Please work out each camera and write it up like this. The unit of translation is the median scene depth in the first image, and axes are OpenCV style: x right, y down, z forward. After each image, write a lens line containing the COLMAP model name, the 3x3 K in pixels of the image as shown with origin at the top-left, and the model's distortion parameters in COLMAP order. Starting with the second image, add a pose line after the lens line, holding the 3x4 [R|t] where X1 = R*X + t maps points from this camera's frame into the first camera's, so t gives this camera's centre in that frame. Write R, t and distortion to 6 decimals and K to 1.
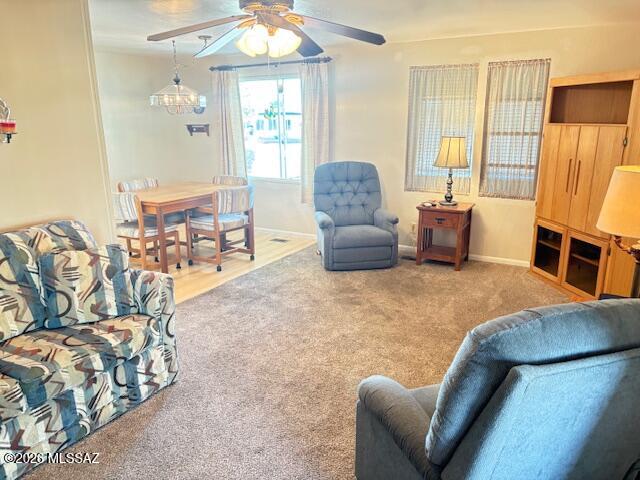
lens RADIAL K [[478.7, 0, 321.8], [0, 478.7, 235.4], [0, 0, 1]] dist [0.002330, -0.010879]
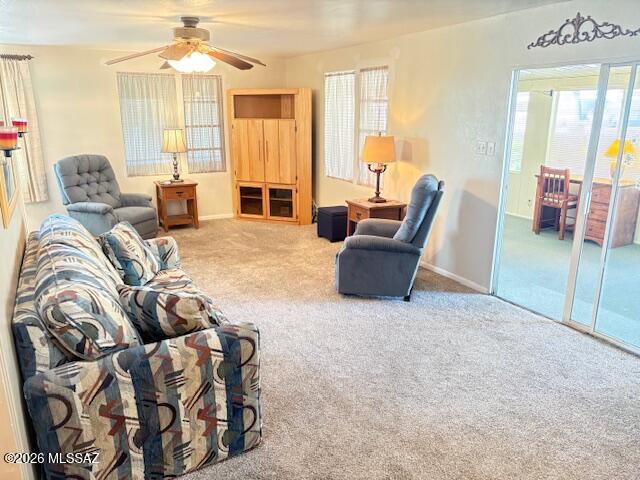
lens RADIAL K [[478.7, 0, 321.0], [0, 478.7, 240.9], [0, 0, 1]] dist [0.002330, -0.010879]
pose [[0.530840, -0.215158, 0.819705, -0.685998], [0.198692, 0.971873, 0.126427, 0.006117], [-0.823851, 0.095756, 0.558659, -0.040341]]
